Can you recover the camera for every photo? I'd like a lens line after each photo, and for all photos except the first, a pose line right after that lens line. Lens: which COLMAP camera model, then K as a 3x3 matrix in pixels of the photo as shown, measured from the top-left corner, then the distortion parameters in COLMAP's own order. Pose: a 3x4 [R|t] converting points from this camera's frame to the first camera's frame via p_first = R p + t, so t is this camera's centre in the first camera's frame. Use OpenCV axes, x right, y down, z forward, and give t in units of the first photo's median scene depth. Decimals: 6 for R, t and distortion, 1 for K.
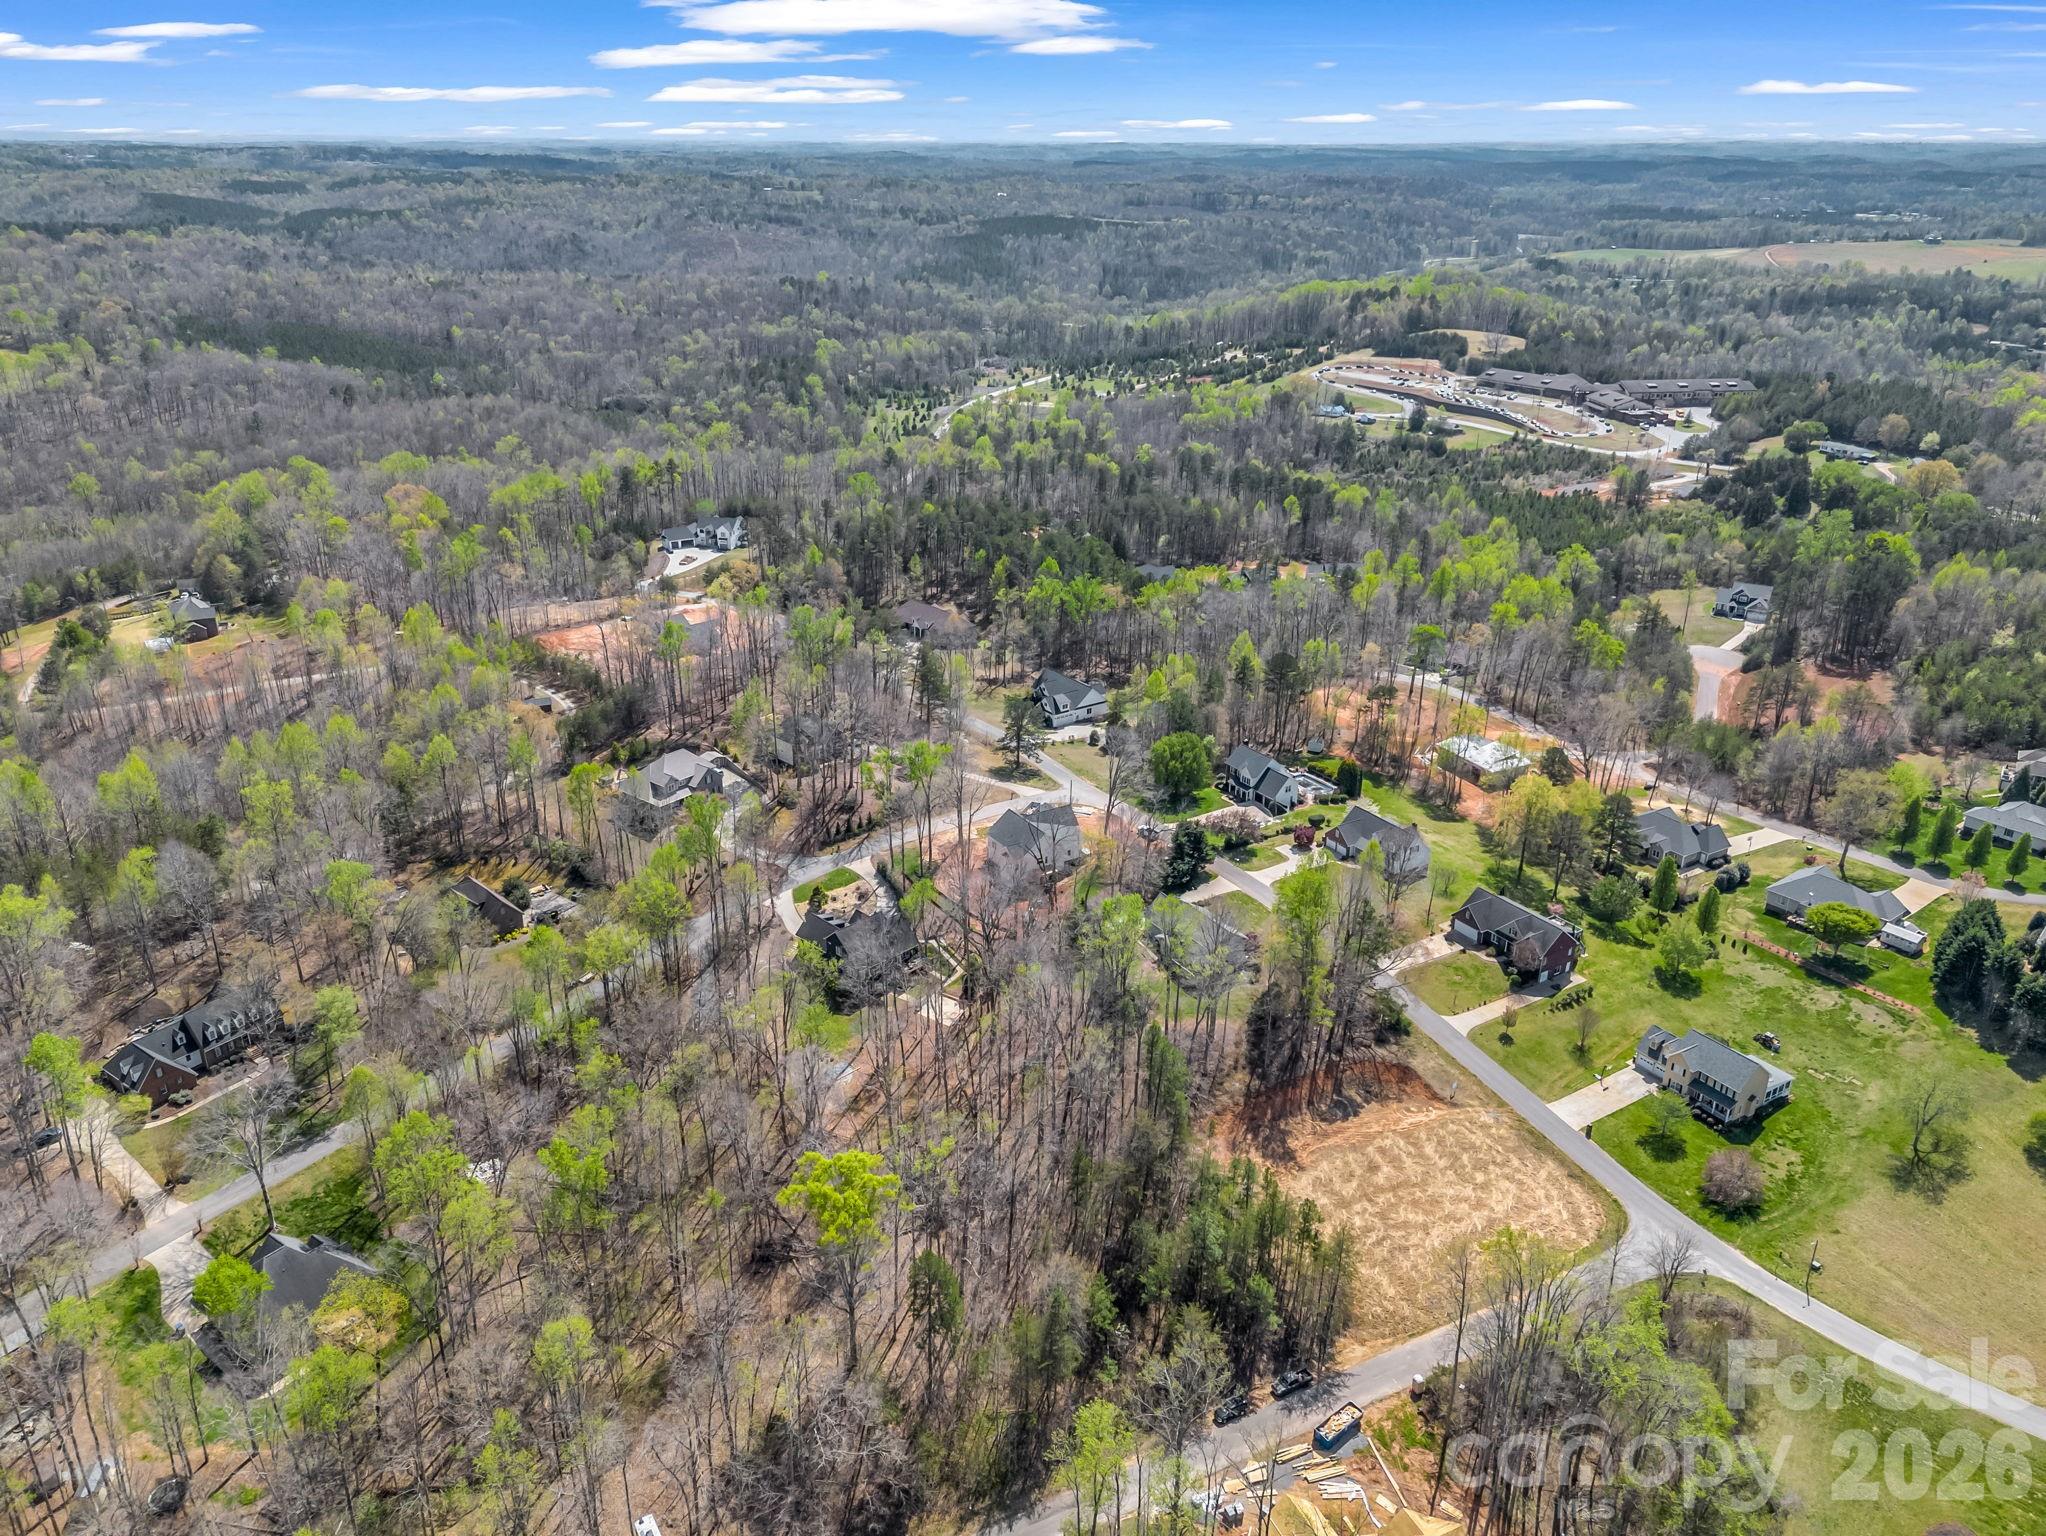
lens RADIAL K [[1470.9, 0, 977.8], [0, 1470.9, 763.8], [0, 0, 1]] dist [-0.002938, 0.001396]
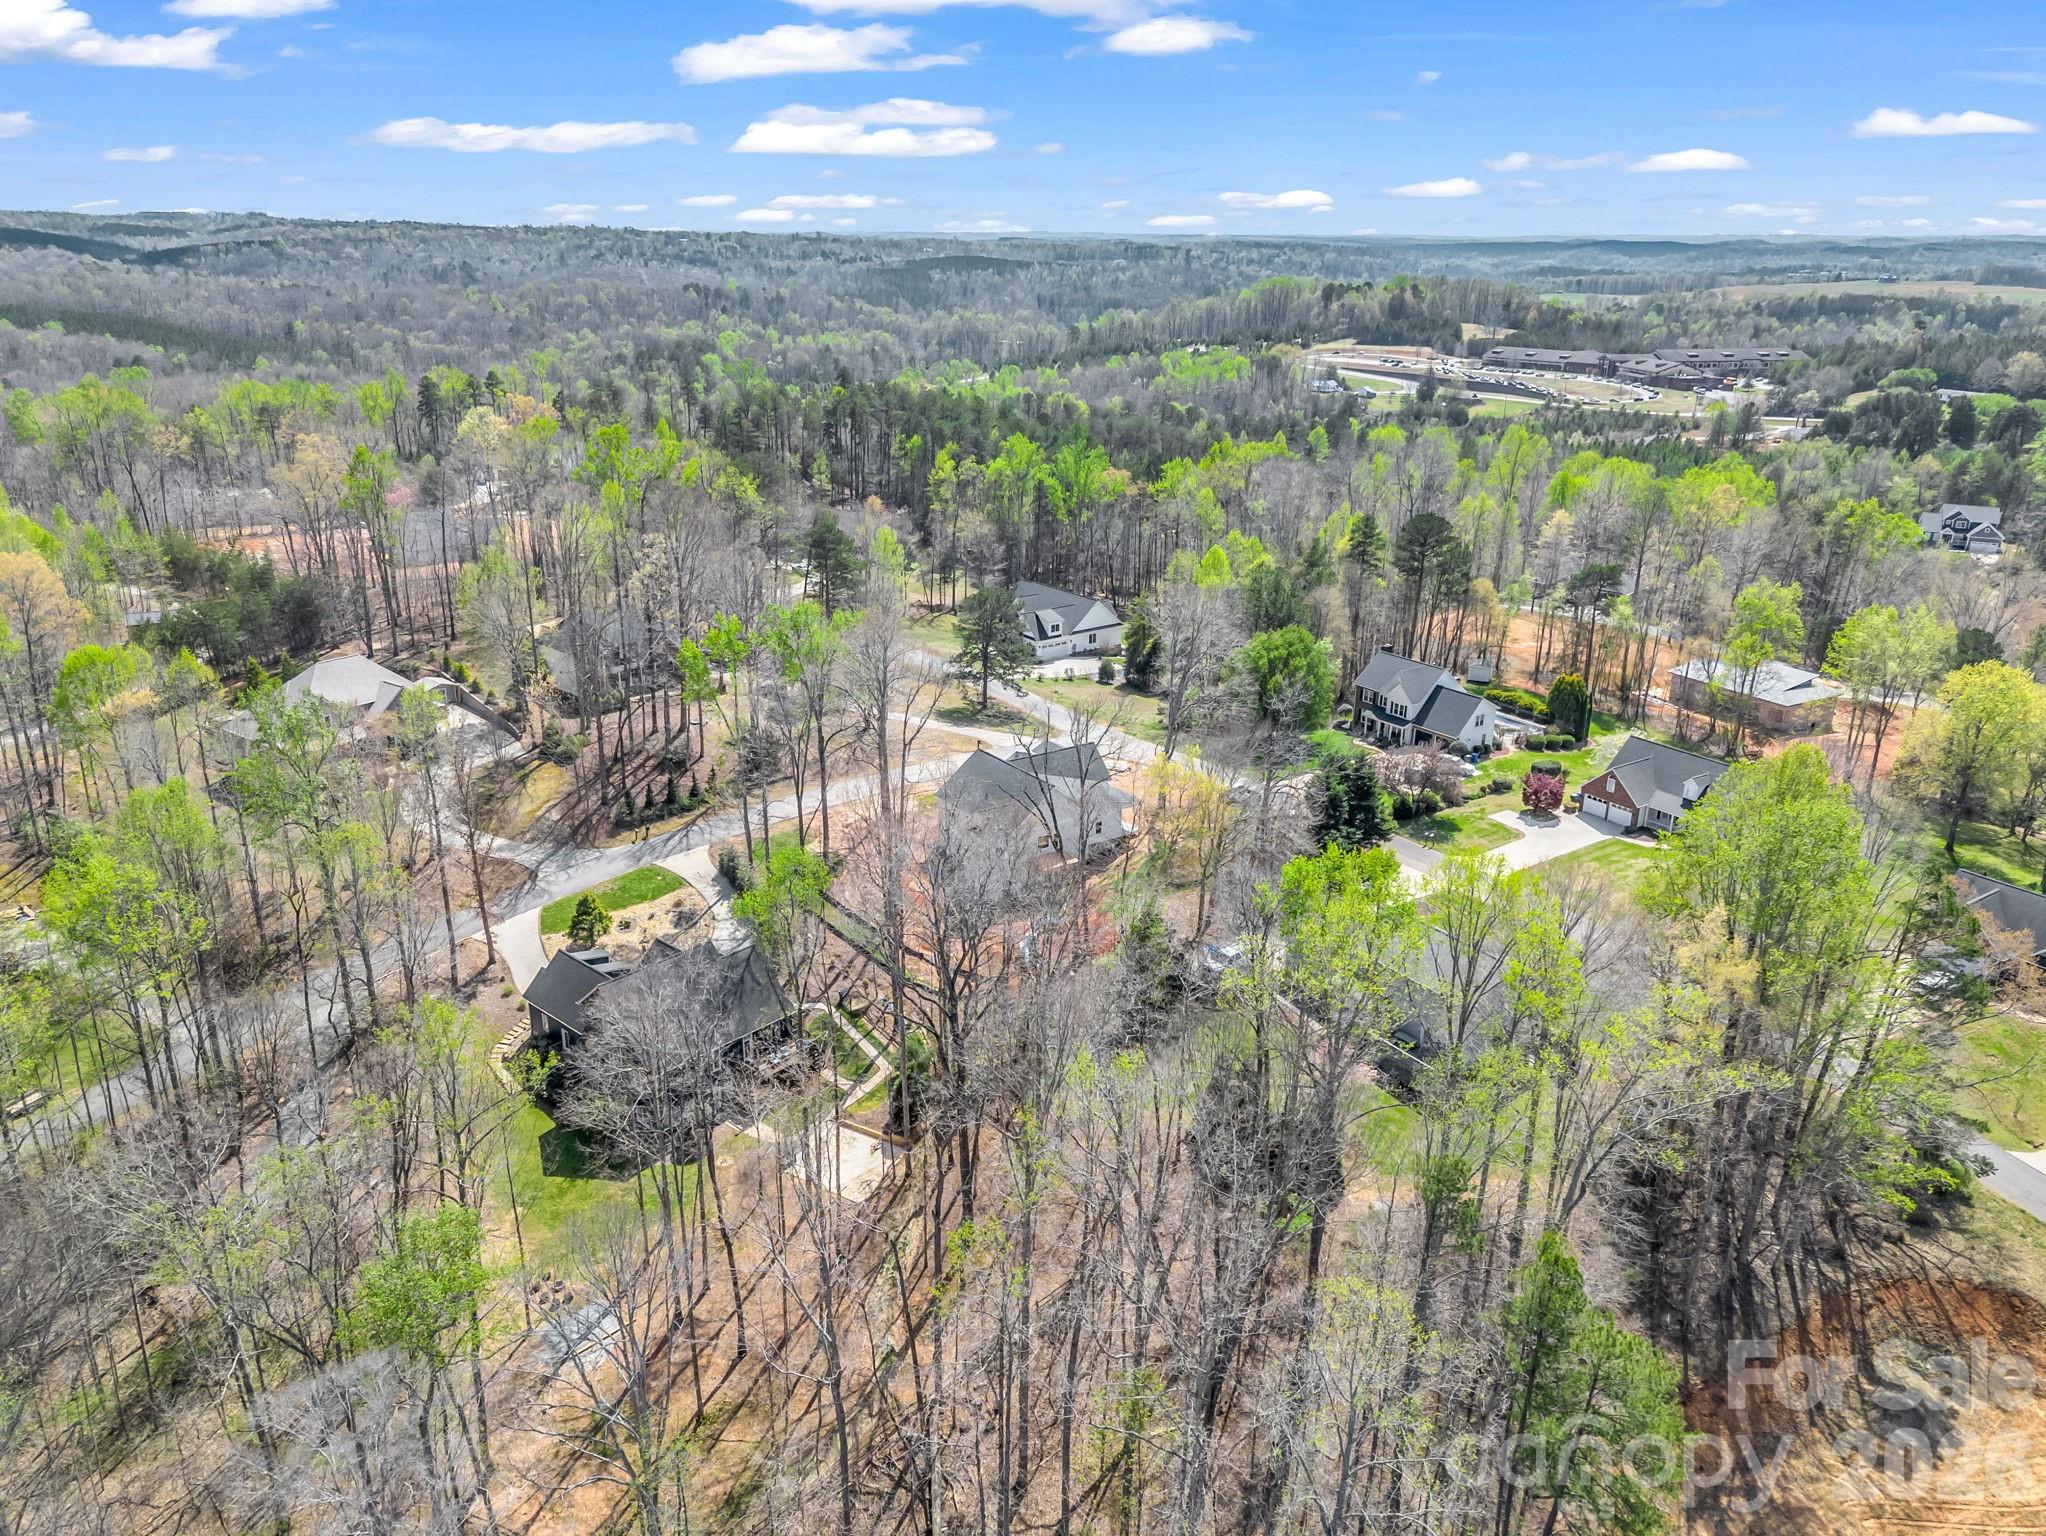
lens RADIAL K [[1571.9, 0, 1023.0], [0, 1571.9, 768.0], [0, 0, 1]] dist [0.009075, -0.001446]
pose [[0.997332, -0.009623, 0.072368, -0.002938], [0.012535, 0.999125, -0.039892, 0.054873], [-0.071921, 0.040693, 0.996580, 0.412683]]
